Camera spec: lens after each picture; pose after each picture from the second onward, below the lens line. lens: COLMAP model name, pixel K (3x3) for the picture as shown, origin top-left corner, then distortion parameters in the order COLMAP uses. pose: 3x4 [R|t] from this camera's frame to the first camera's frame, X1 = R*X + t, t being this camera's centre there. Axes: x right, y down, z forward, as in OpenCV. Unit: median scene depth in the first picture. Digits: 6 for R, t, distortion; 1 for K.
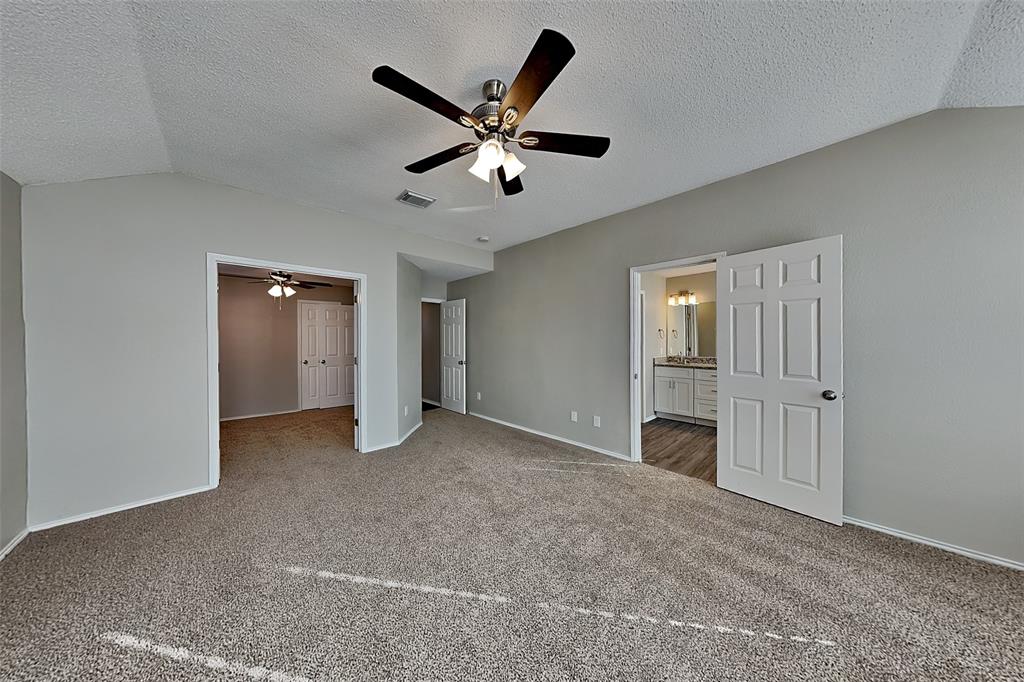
lens RADIAL K [[311.1, 0, 513.0], [0, 311.1, 337.0], [0, 0, 1]] dist [0.001646, 0.000052]
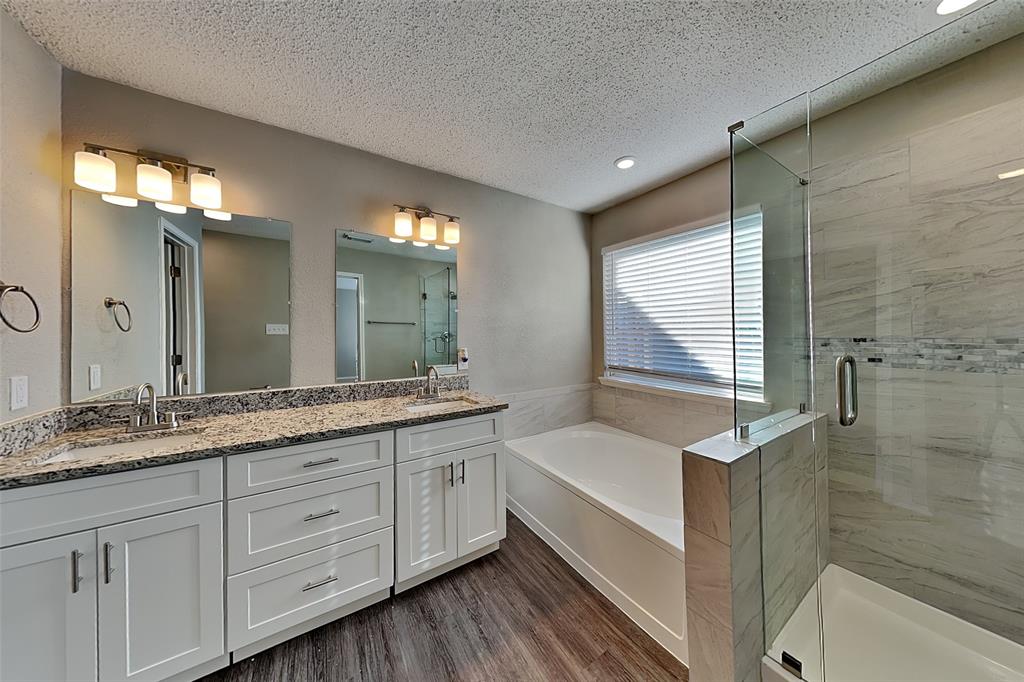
lens RADIAL K [[311.1, 0, 512.8], [0, 311.1, 333.8], [0, 0, 1]] dist [0.001646, 0.000052]
pose [[0.179783, 0.009961, 0.983656, 0.342383], [0.004385, 0.999931, -0.010927, 0.010406], [-0.983697, 0.006278, 0.179727, 0.661834]]
